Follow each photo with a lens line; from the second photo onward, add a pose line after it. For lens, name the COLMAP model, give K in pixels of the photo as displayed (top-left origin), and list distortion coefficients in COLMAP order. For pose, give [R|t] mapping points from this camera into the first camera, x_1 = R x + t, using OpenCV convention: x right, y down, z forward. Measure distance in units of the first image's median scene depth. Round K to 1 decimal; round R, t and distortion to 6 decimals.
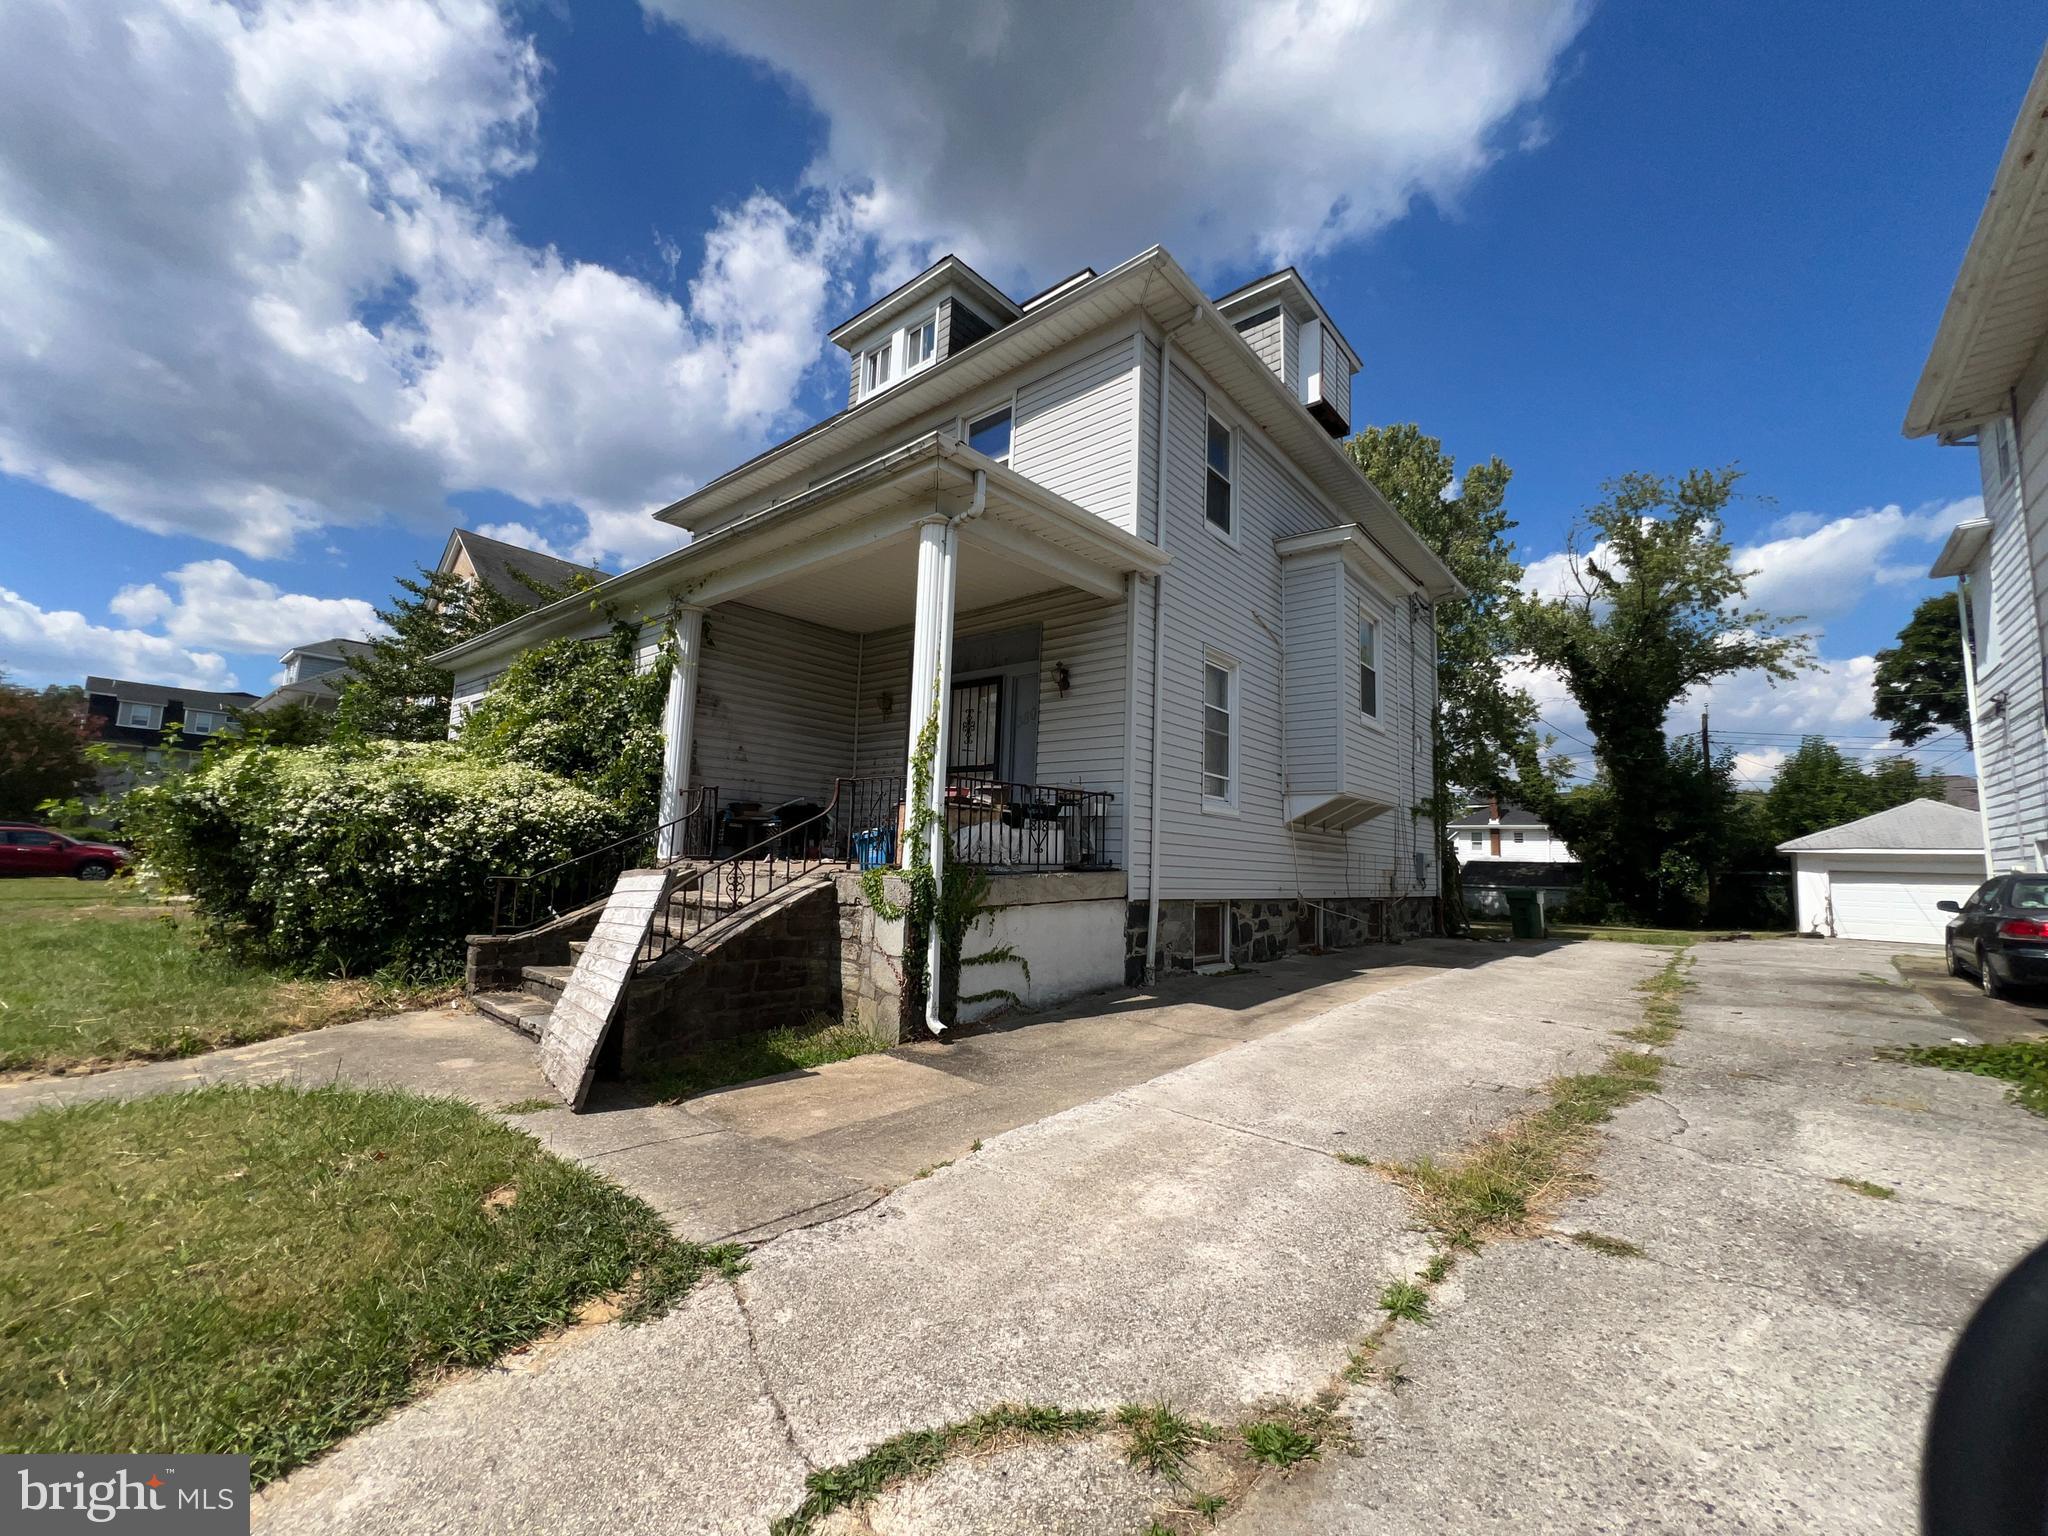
lens RADIAL K [[817.6, 0, 1021.4], [0, 817.6, 766.8], [0, 0, 1]] dist [-0.007768, 0.002371]
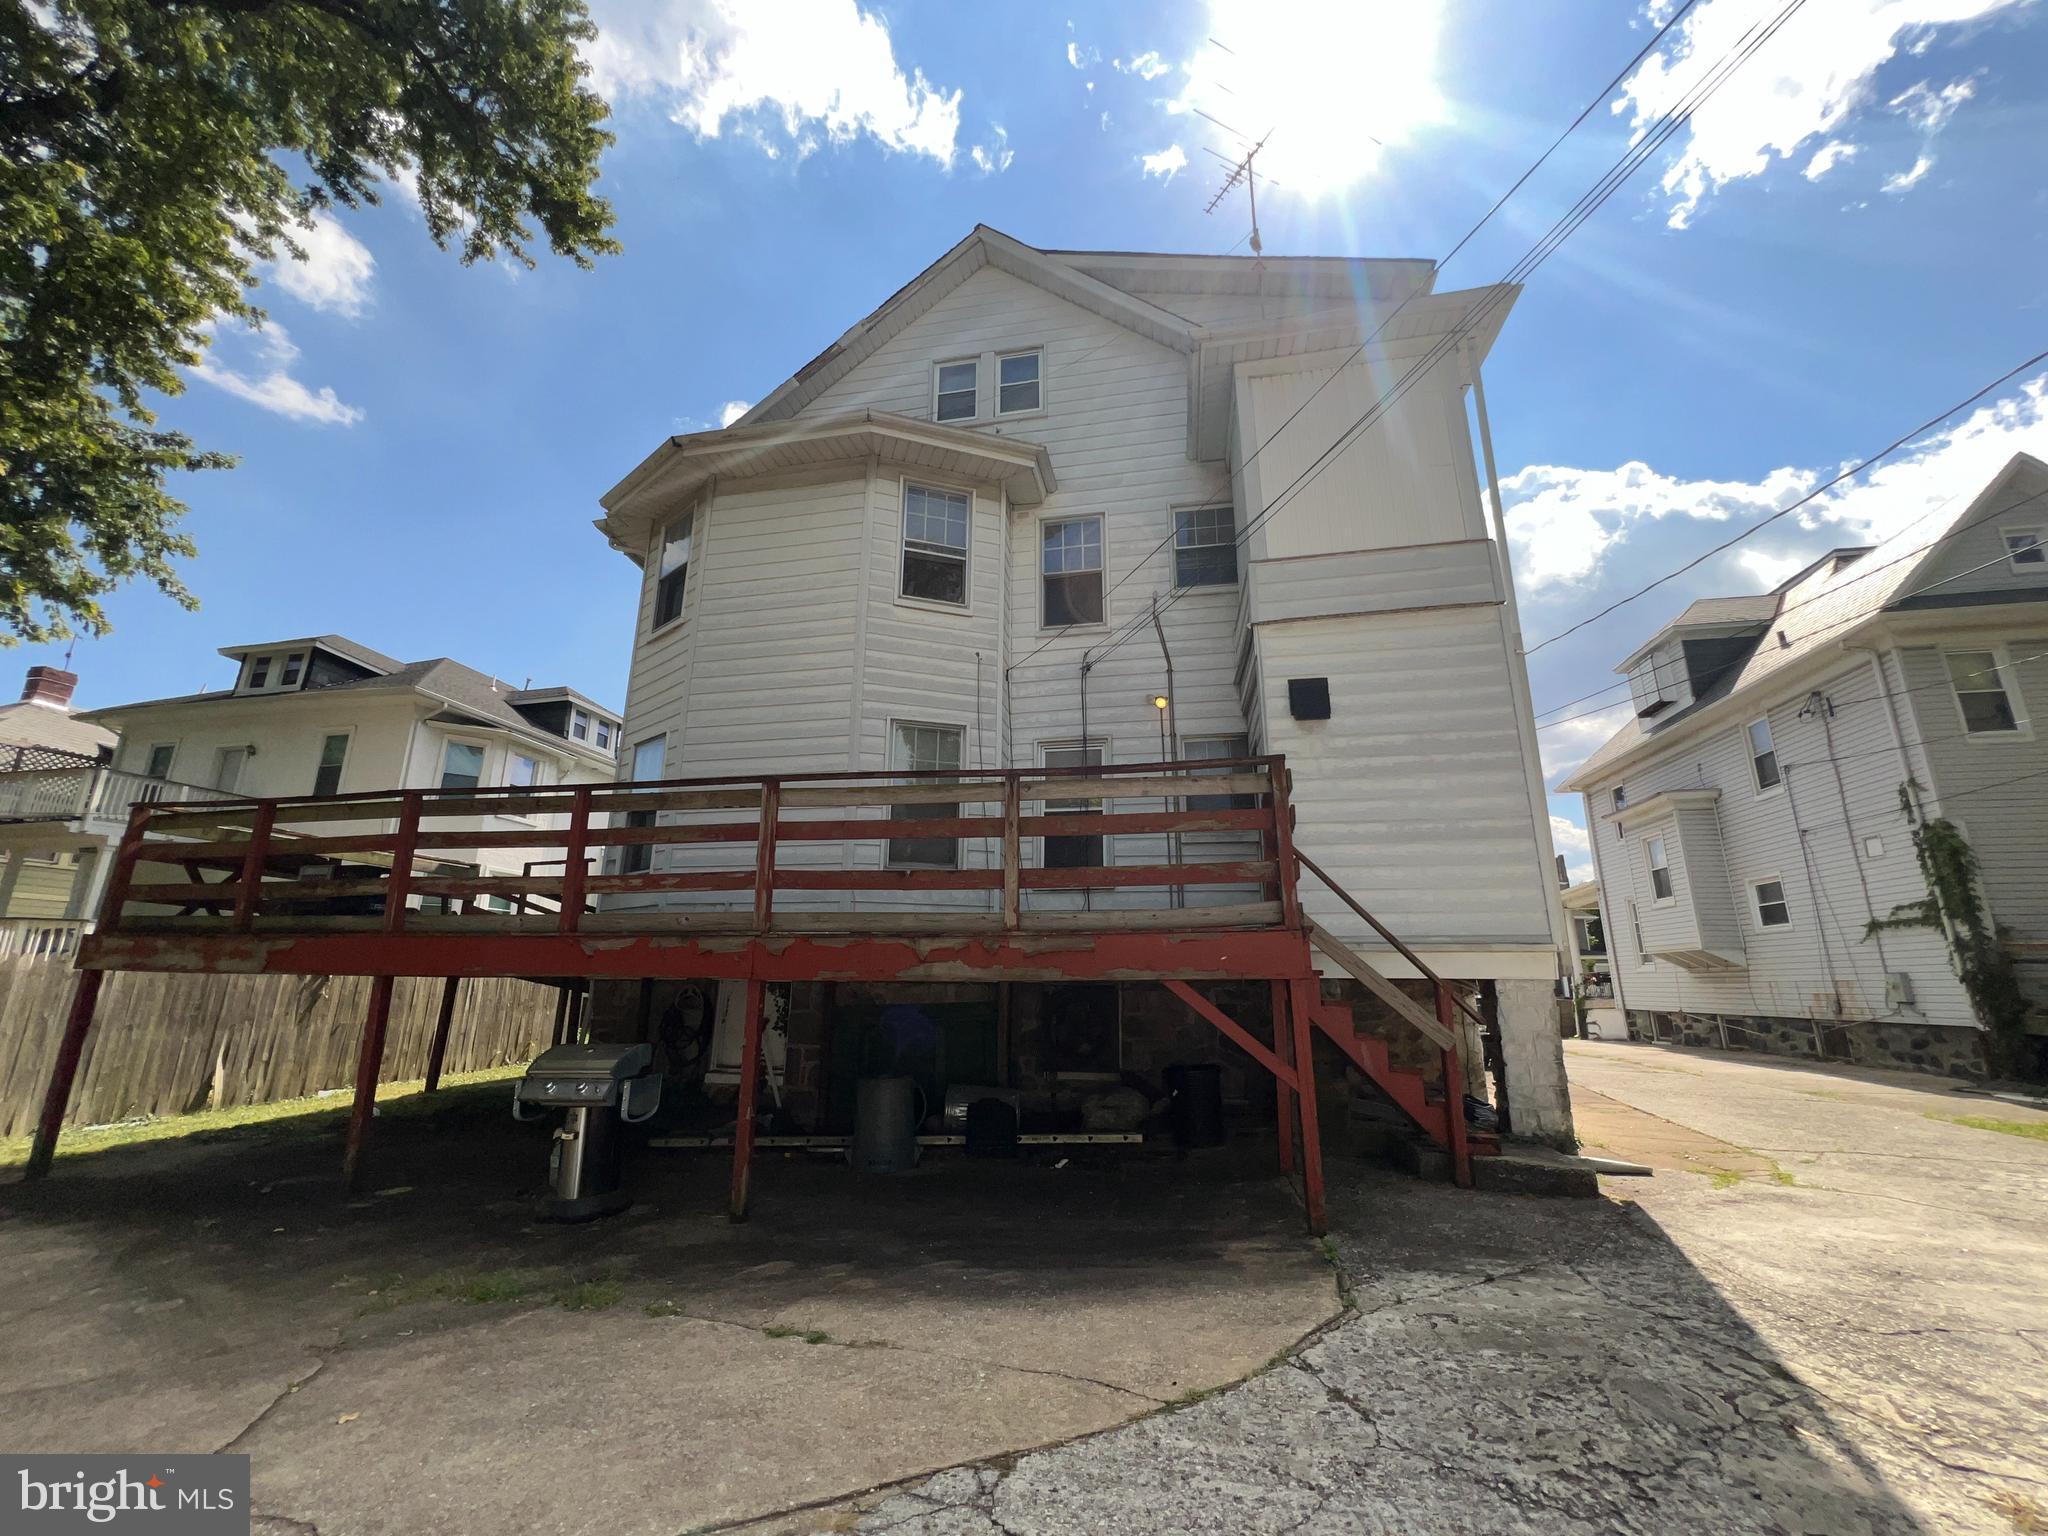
lens RADIAL K [[819.8, 0, 1030.6], [0, 819.8, 769.2], [0, 0, 1]] dist [-0.002093, 0.000580]
pose [[-0.872667, -0.166328, -0.459115, 3.418056], [0.019325, 0.927703, -0.372820, 0.417290], [0.487933, -0.334220, -0.806361, 2.605265]]
